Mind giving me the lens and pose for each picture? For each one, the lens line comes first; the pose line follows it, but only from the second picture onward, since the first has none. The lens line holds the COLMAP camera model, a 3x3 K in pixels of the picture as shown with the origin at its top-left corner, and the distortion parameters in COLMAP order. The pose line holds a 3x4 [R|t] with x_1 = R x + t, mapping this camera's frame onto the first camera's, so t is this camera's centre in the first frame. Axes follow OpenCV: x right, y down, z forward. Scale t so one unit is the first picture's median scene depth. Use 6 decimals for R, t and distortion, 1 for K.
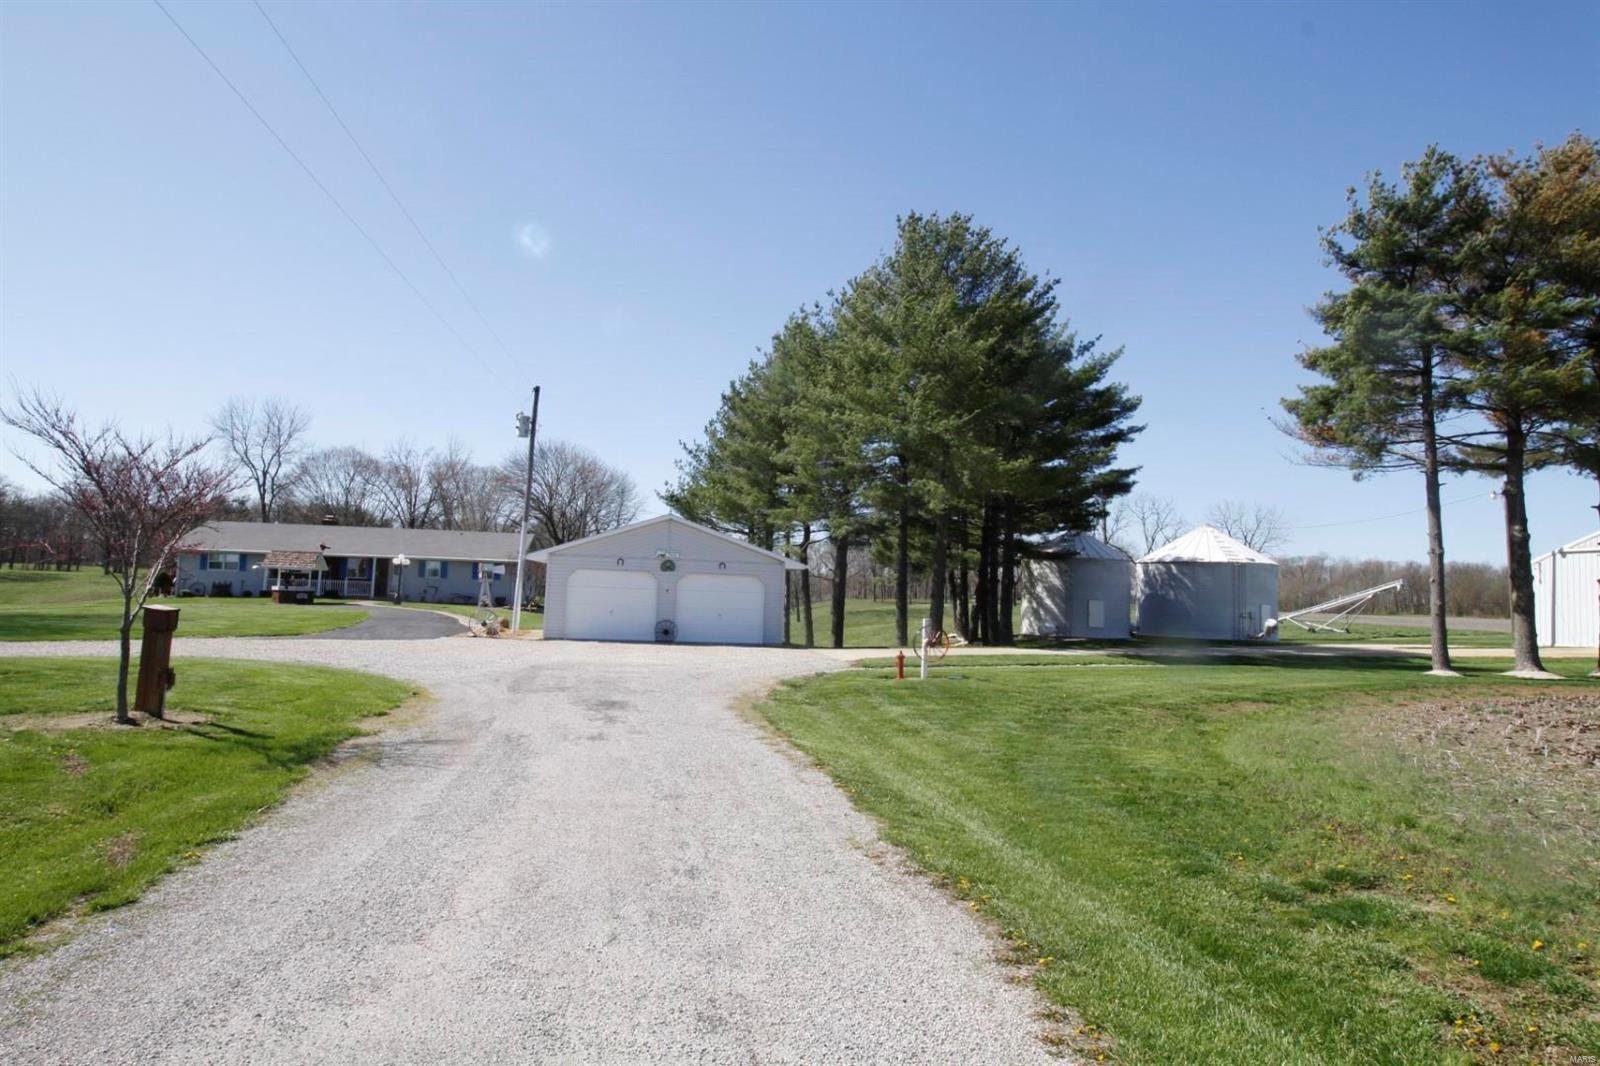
lens RADIAL K [[986.4, 0, 802.1], [0, 986.4, 490.6], [0, 0, 1]] dist [-0.000281, -0.001071]
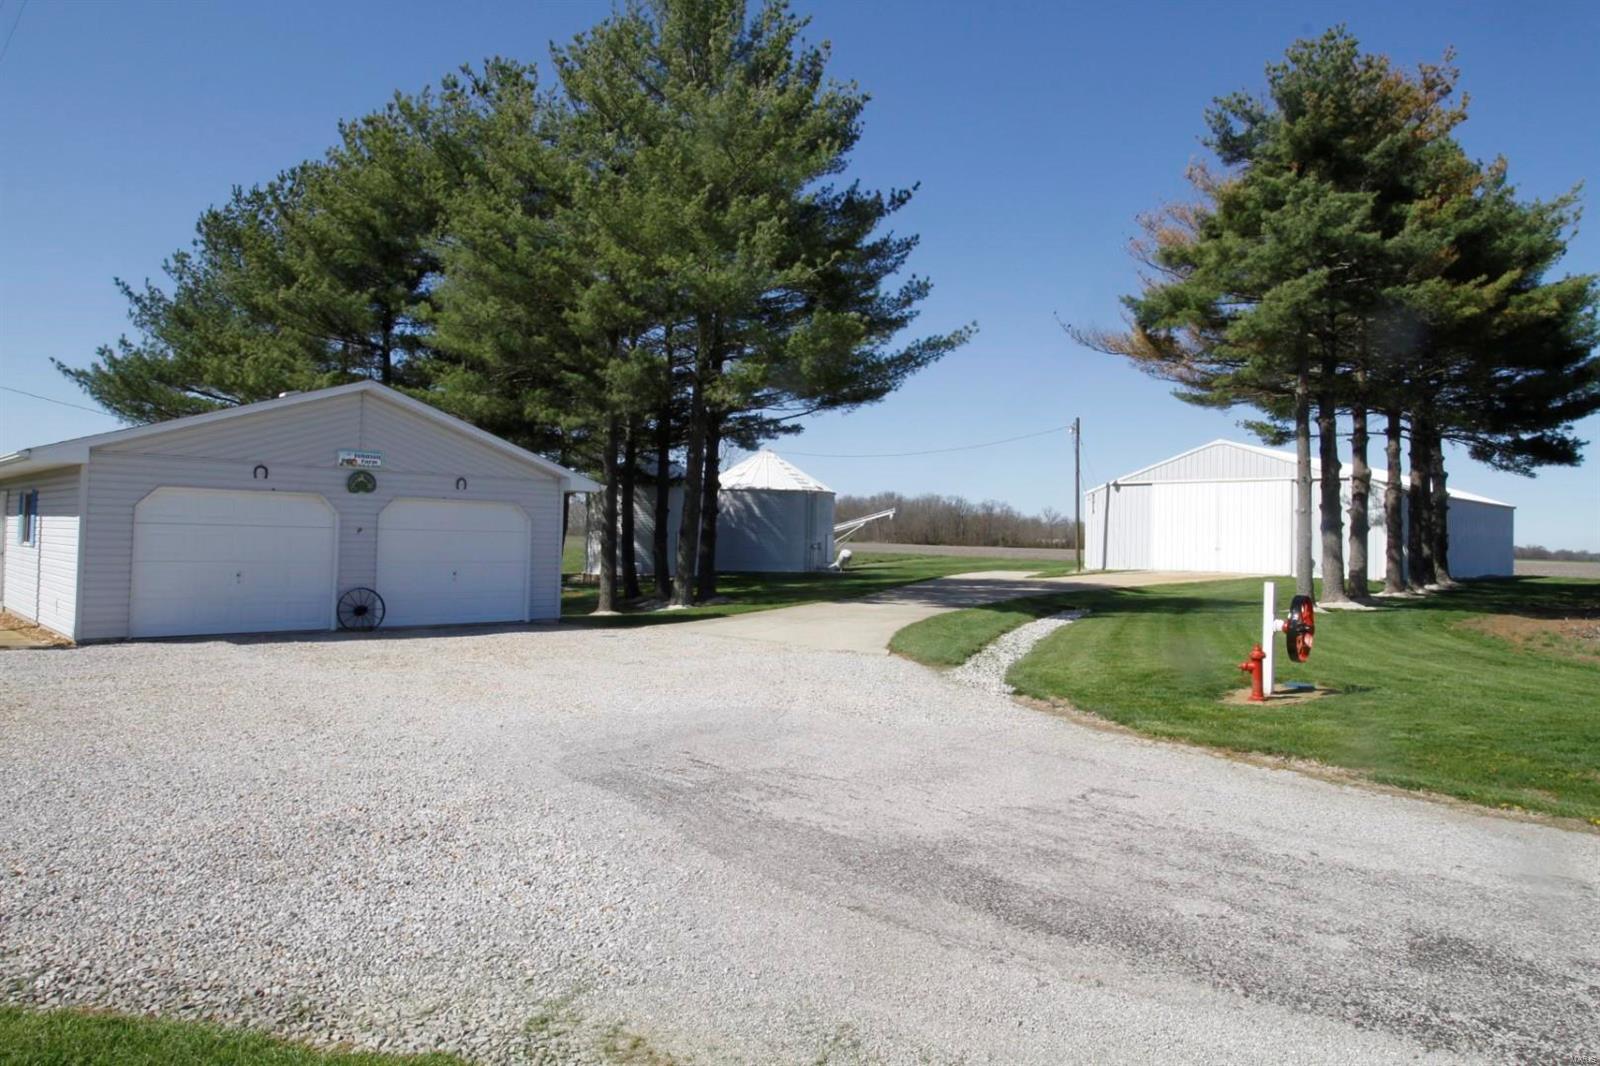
lens RADIAL K [[999.5, 0, 806.2], [0, 999.5, 500.2], [0, 0, 1]] dist [0.000946, -0.008758]
pose [[0.805077, 0.005747, 0.593143, -0.132391], [-0.054272, 0.996473, 0.064008, 0.020741], [-0.590682, -0.083722, 0.802549, 0.231918]]
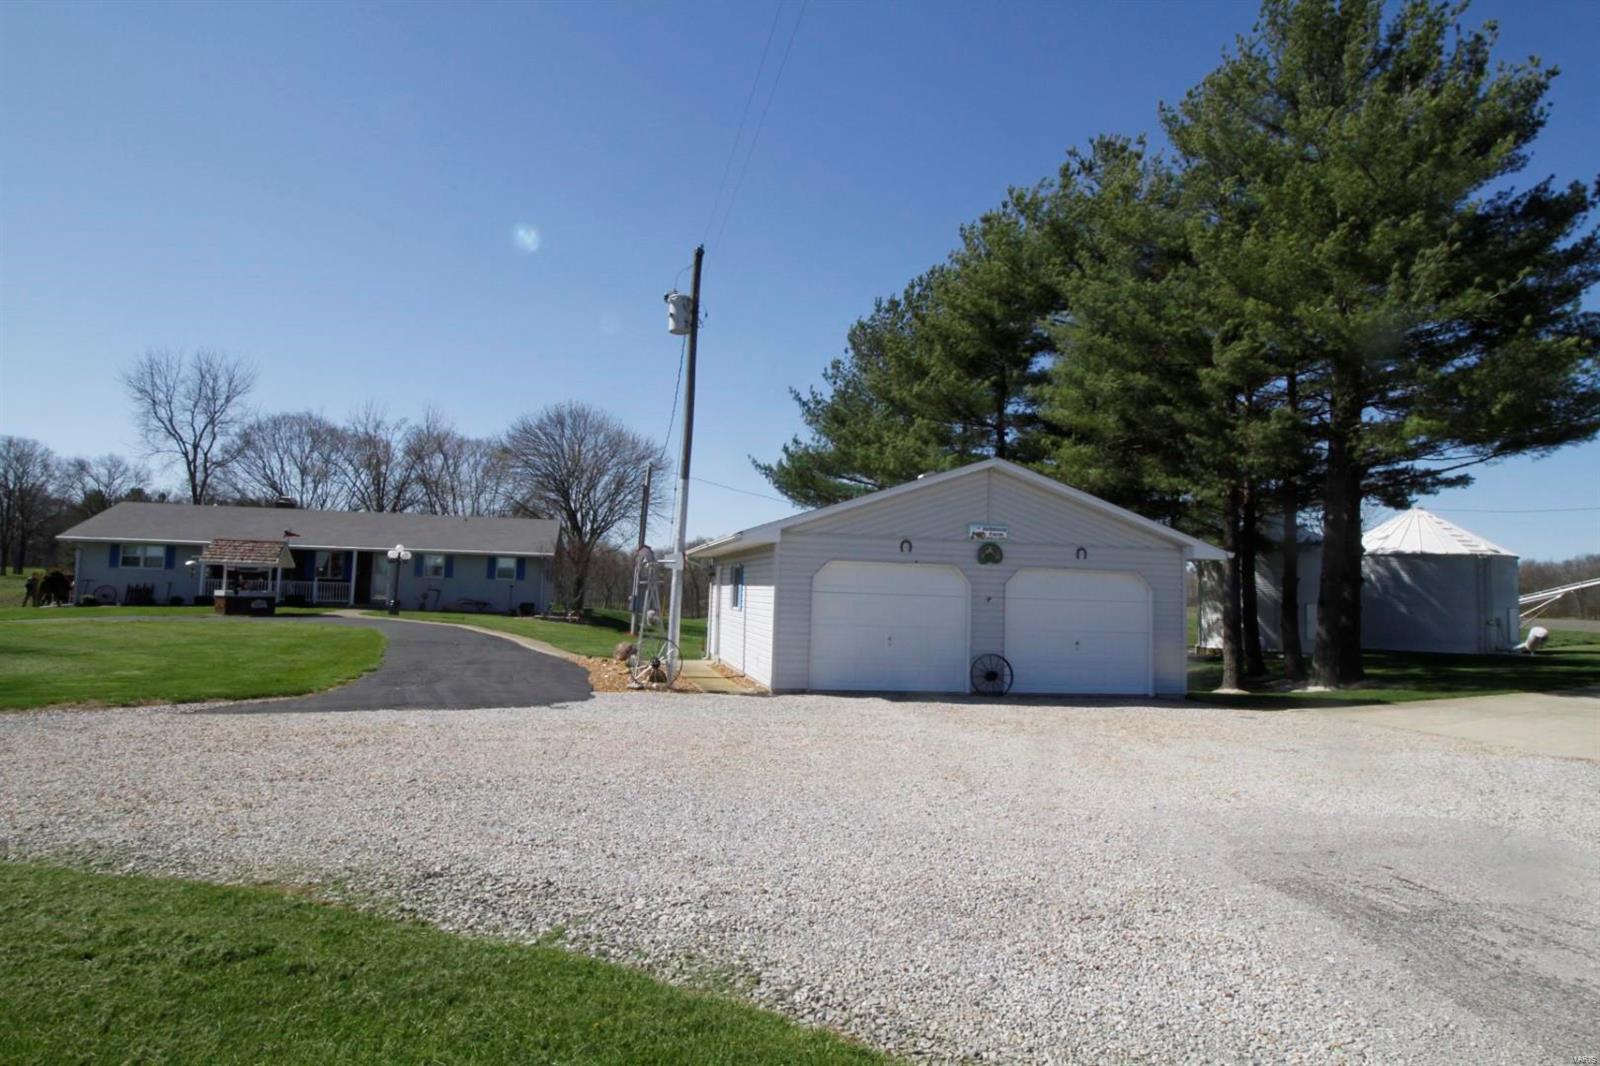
lens RADIAL K [[999.5, 0, 806.2], [0, 999.5, 500.2], [0, 0, 1]] dist [0.000946, -0.008758]
pose [[0.998416, 0.001240, 0.056247, -0.140401], [-0.001923, 0.999925, 0.012083, 0.021073], [-0.056228, -0.012172, 0.998344, 0.239521]]
